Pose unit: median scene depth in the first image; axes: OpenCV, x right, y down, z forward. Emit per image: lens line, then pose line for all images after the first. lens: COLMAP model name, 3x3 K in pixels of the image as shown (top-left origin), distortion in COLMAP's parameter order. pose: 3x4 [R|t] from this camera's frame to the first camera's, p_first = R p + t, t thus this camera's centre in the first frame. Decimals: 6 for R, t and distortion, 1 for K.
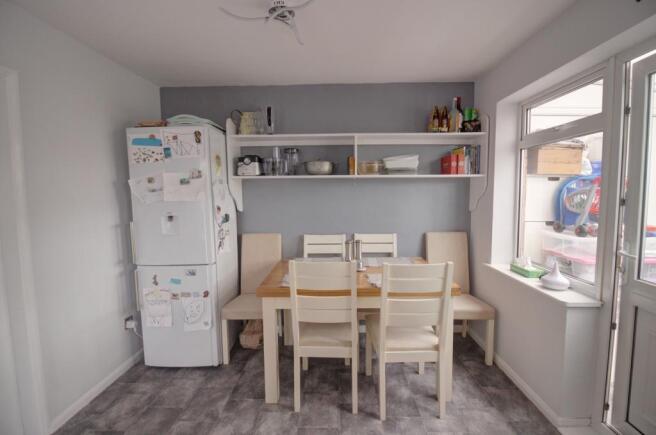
lens RADIAL K [[308.6, 0, 330.4], [0, 308.6, 218.5], [0, 0, 1]] dist [0.000300, -0.013844]
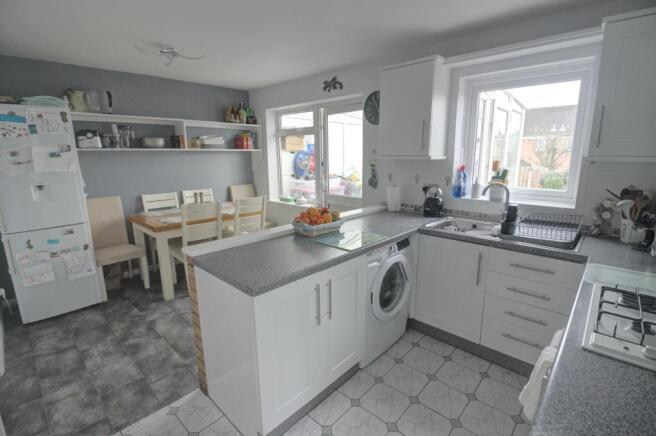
lens RADIAL K [[308.6, 0, 330.4], [0, 308.6, 219.0], [0, 0, 1]] dist [0.000300, -0.013844]
pose [[0.674128, -0.149978, 0.723227, -0.613318], [0.061153, 0.987139, 0.147704, 0.013041], [-0.736078, -0.055344, 0.674630, -0.540002]]
